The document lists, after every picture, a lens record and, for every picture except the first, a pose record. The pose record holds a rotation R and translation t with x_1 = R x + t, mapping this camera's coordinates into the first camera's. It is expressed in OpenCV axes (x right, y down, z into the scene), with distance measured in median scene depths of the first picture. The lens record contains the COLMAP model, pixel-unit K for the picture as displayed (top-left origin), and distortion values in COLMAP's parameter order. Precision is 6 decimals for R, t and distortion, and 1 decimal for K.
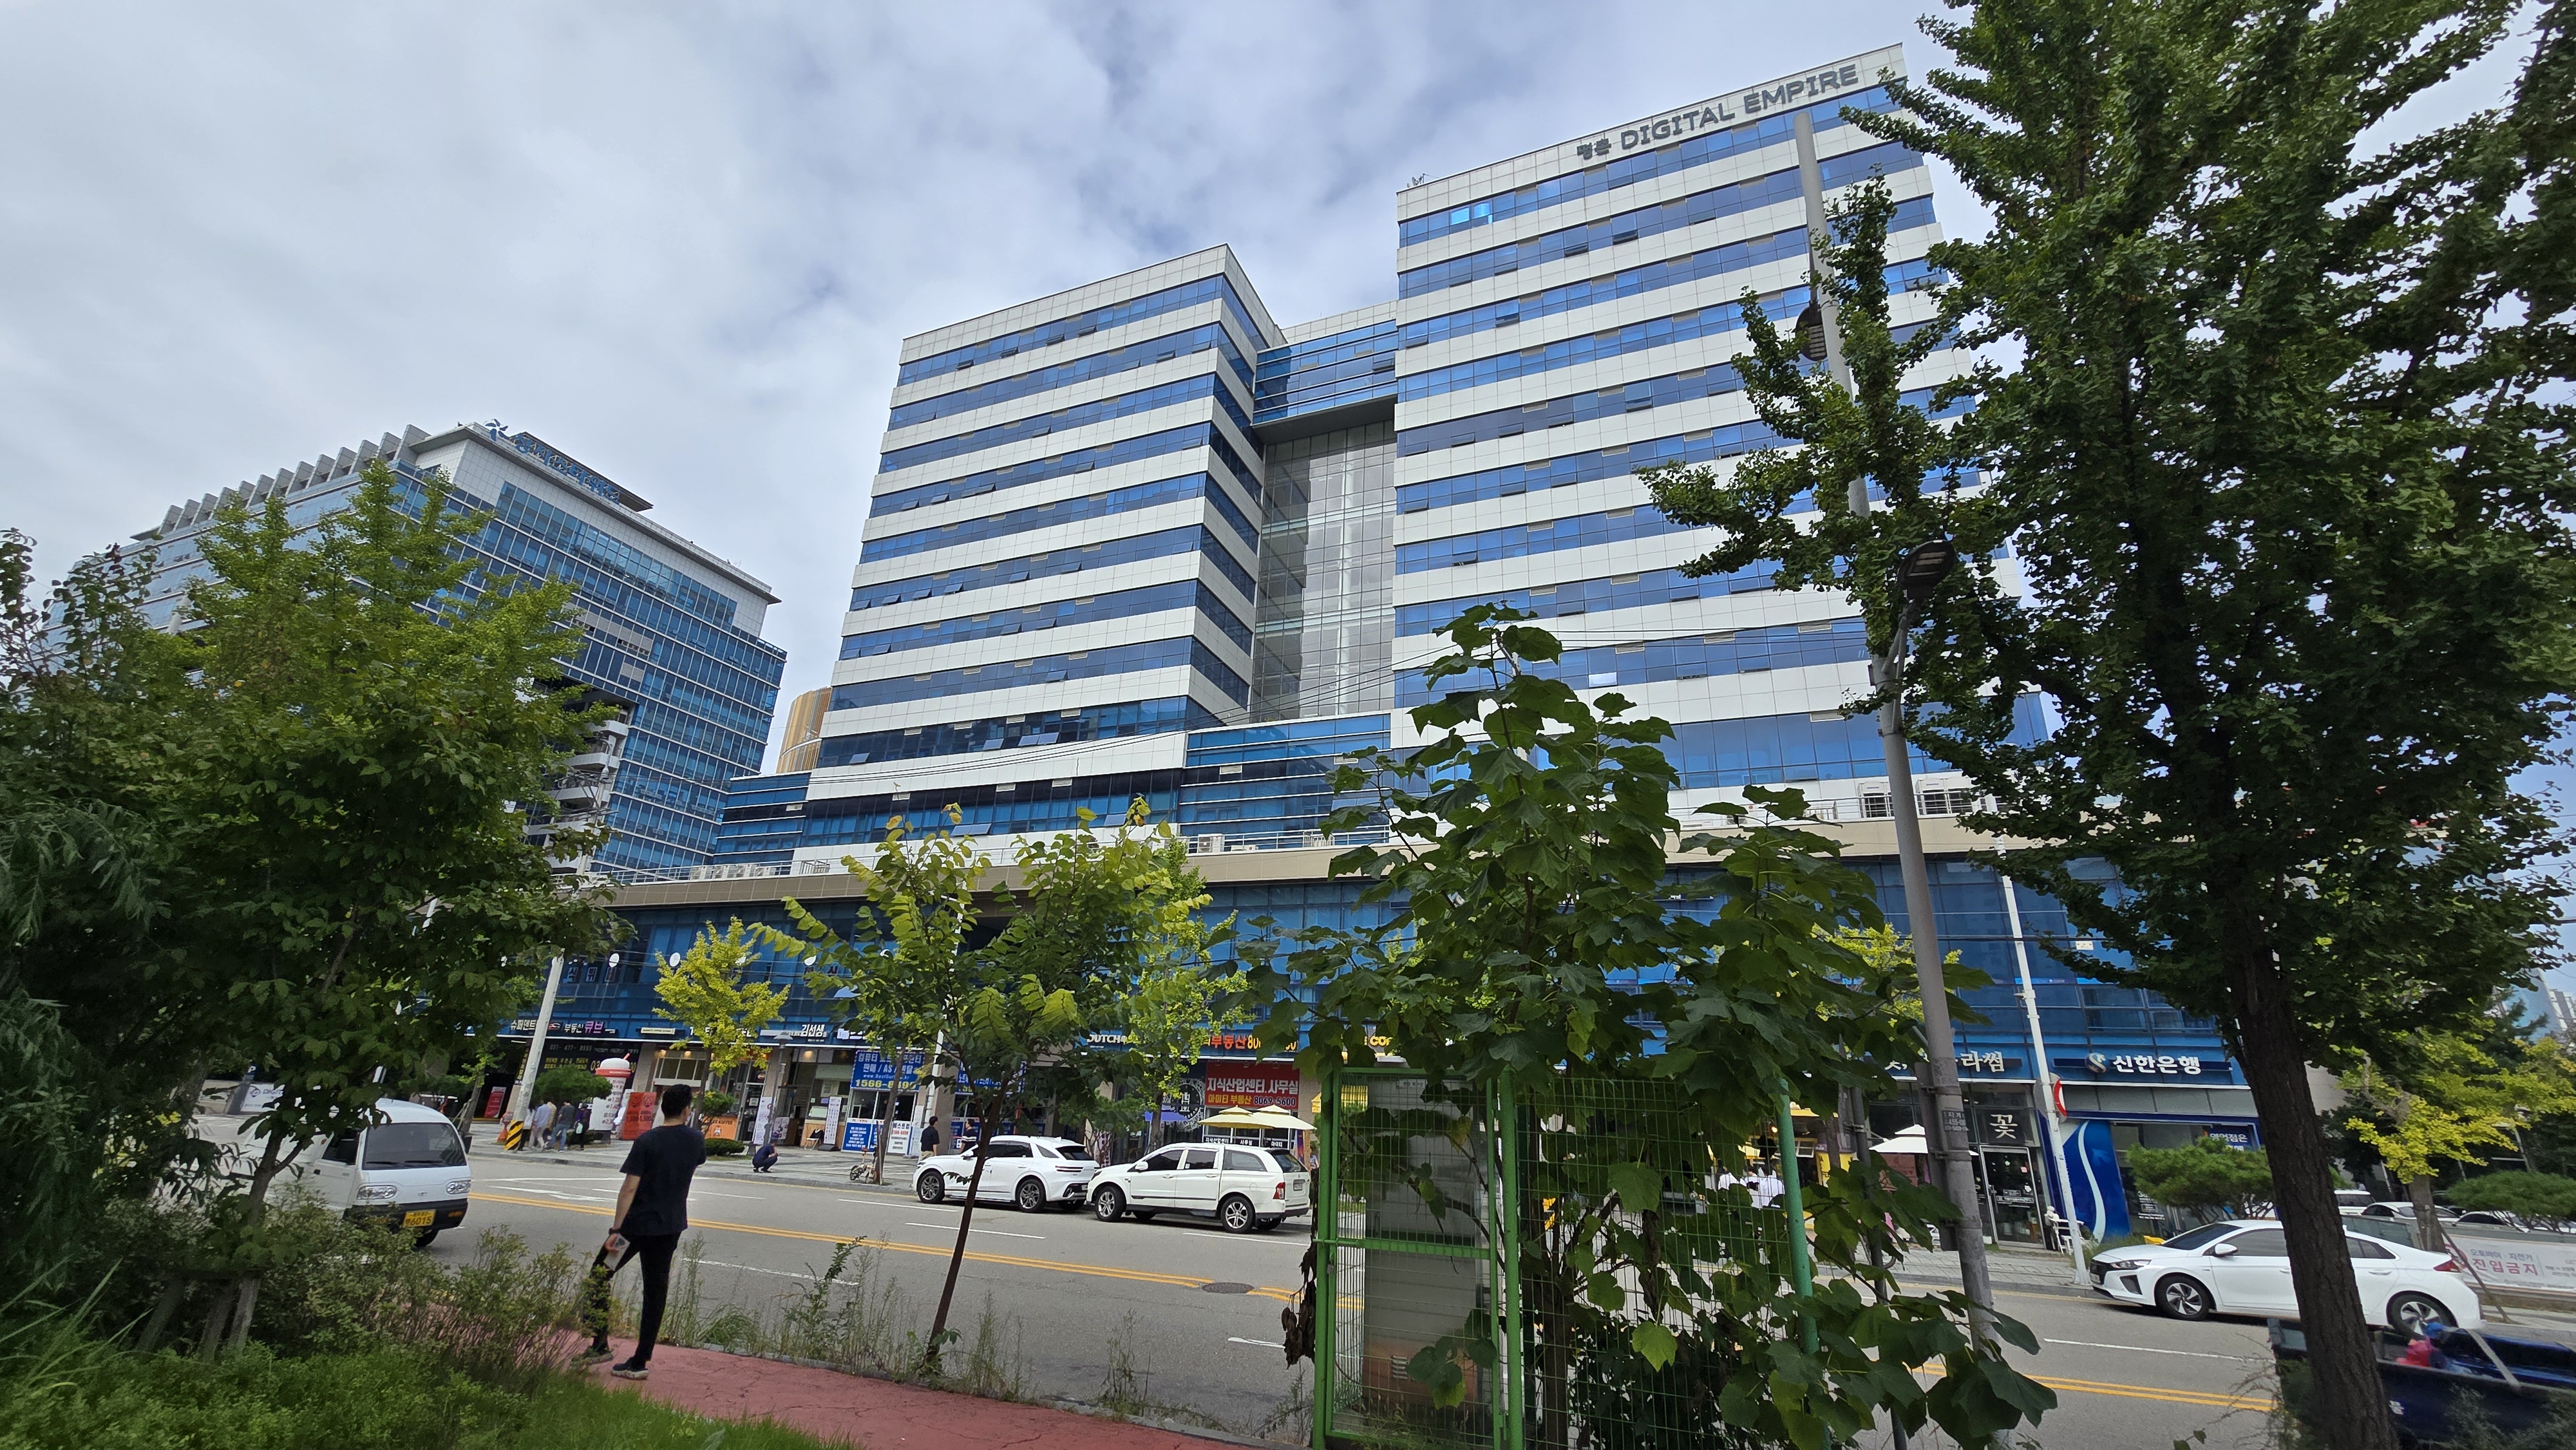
lens RADIAL K [[1052.1, 0, 1290.0], [0, 1052.1, 725.2], [0, 0, 1]] dist [-0.002402, -0.000111]
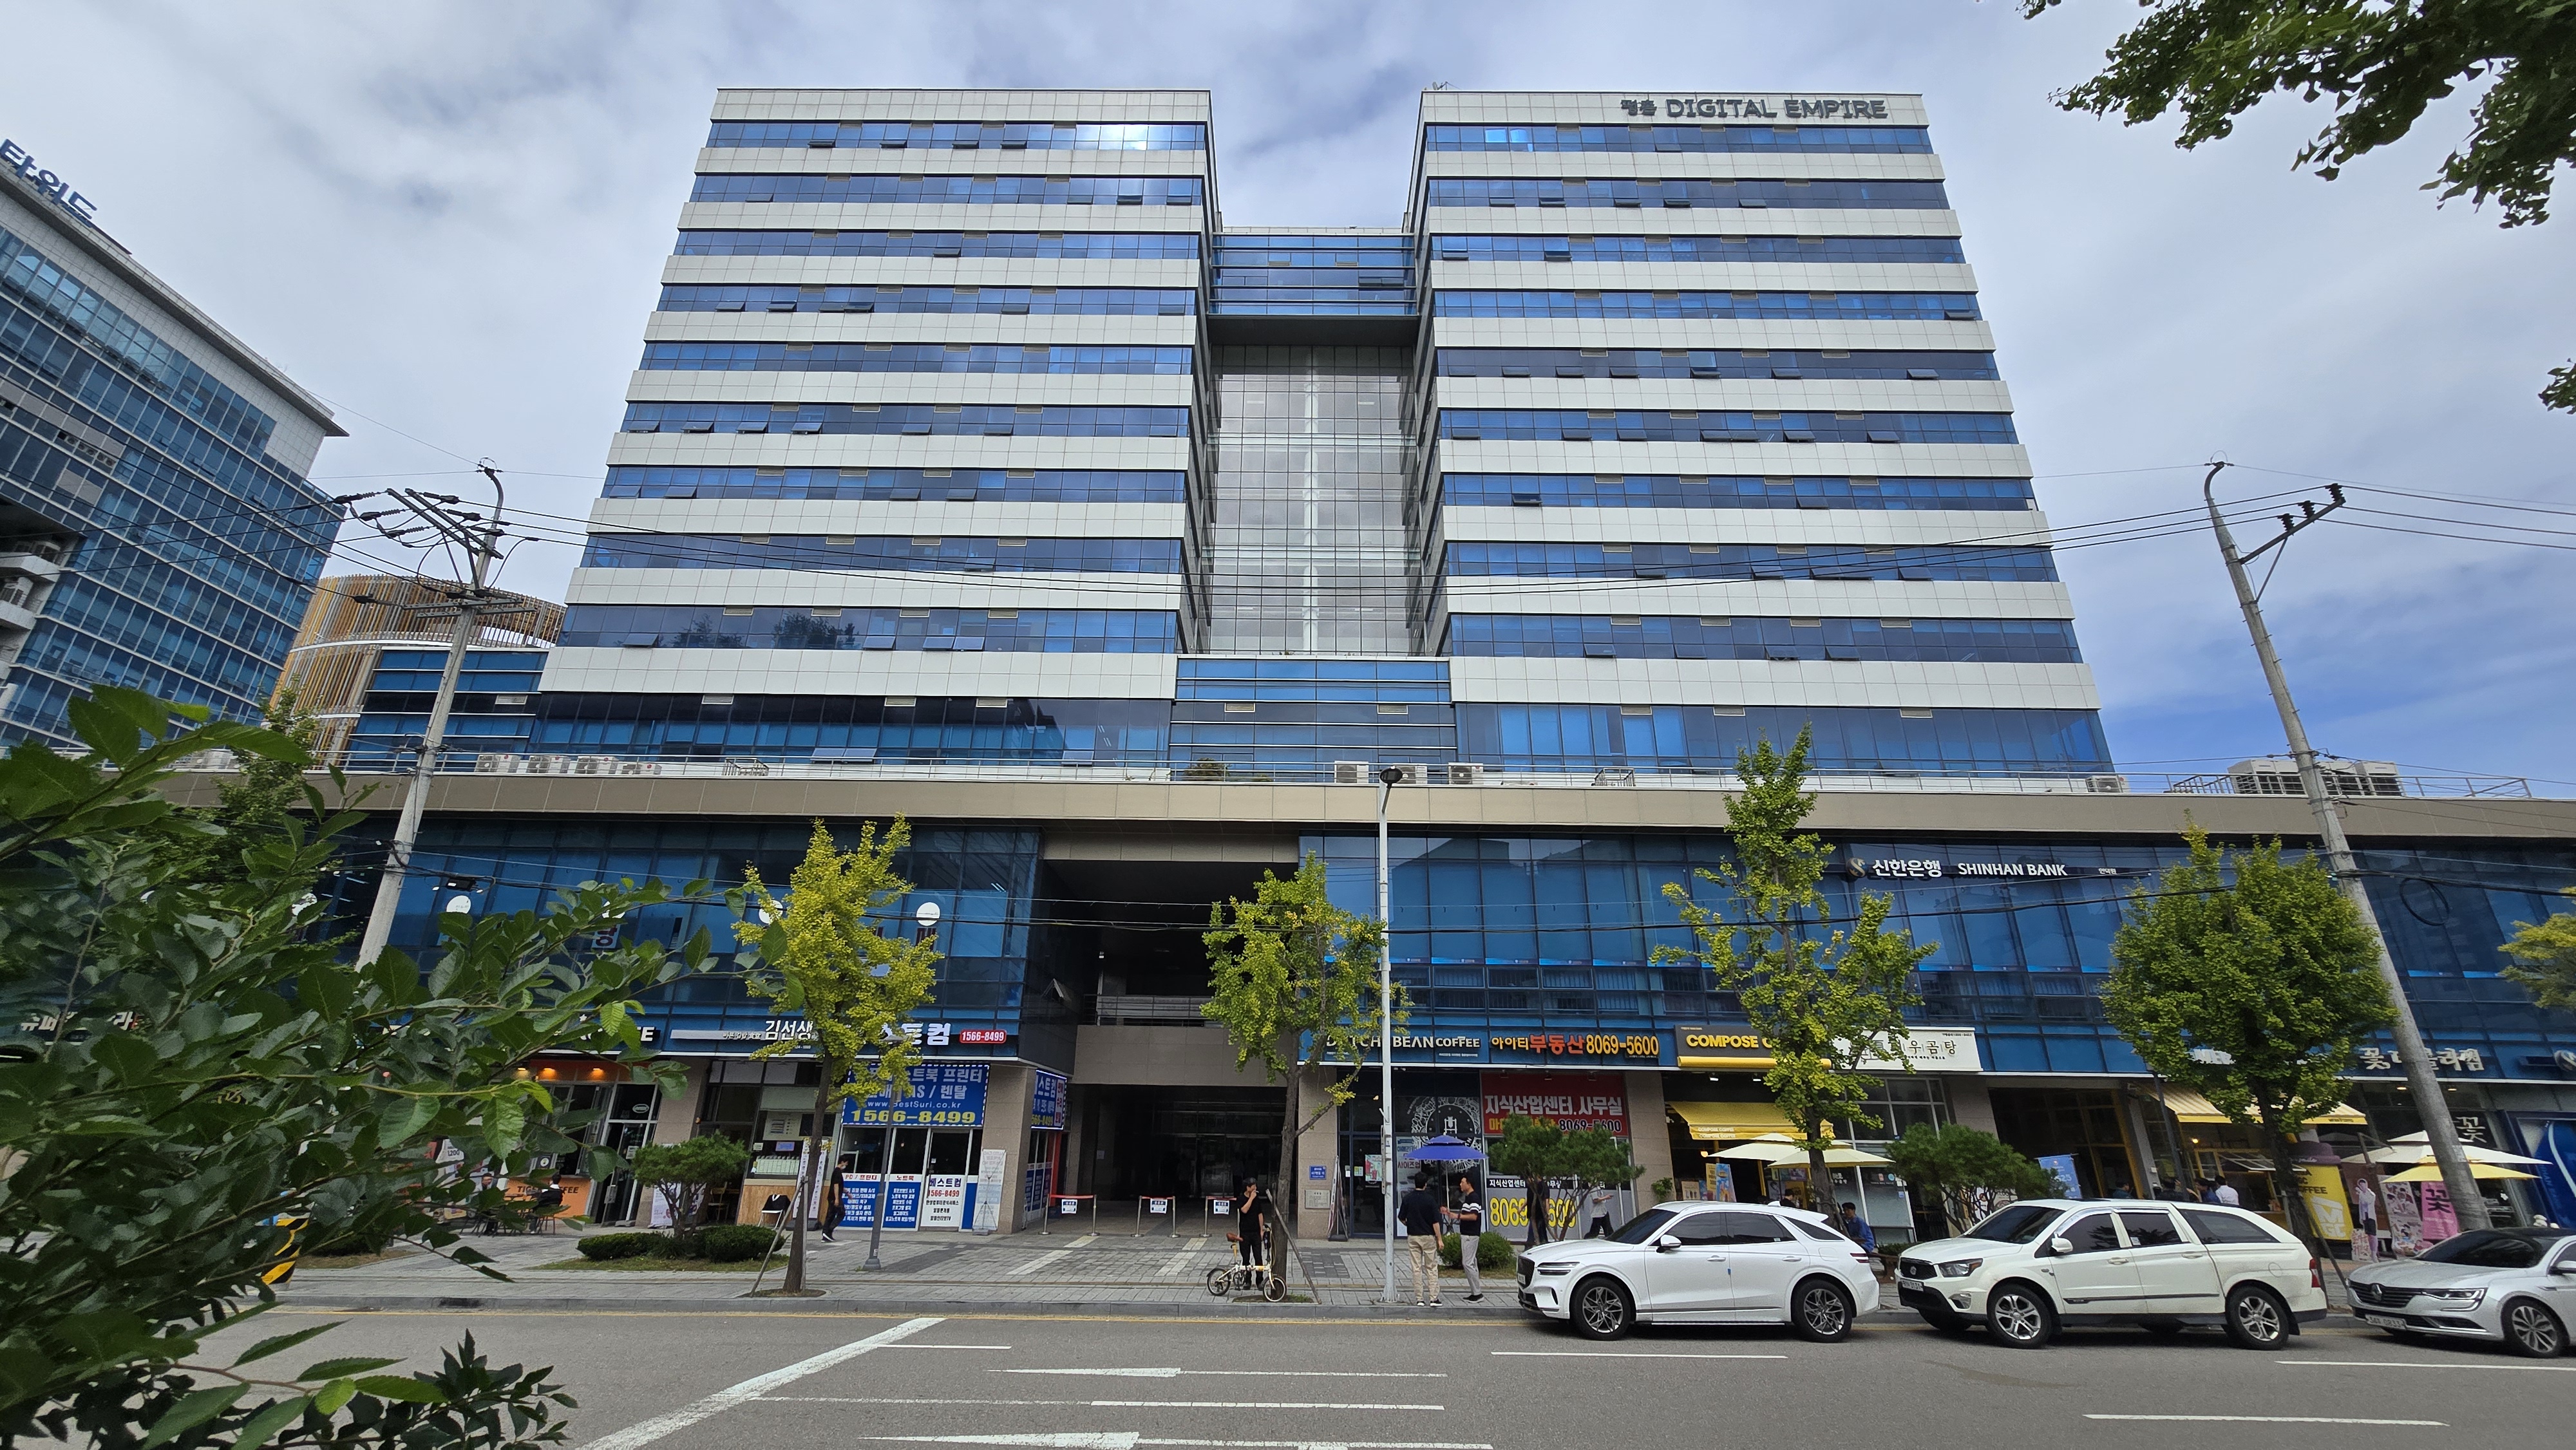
lens RADIAL K [[1052.1, 0, 1288.9], [0, 1052.1, 726.8], [0, 0, 1]] dist [-0.002402, -0.000111]
pose [[0.924183, 0.109703, 0.365856, -0.285569], [-0.105424, 0.993921, -0.031719, 0.071154], [-0.367112, -0.009256, 0.930131, 0.223971]]
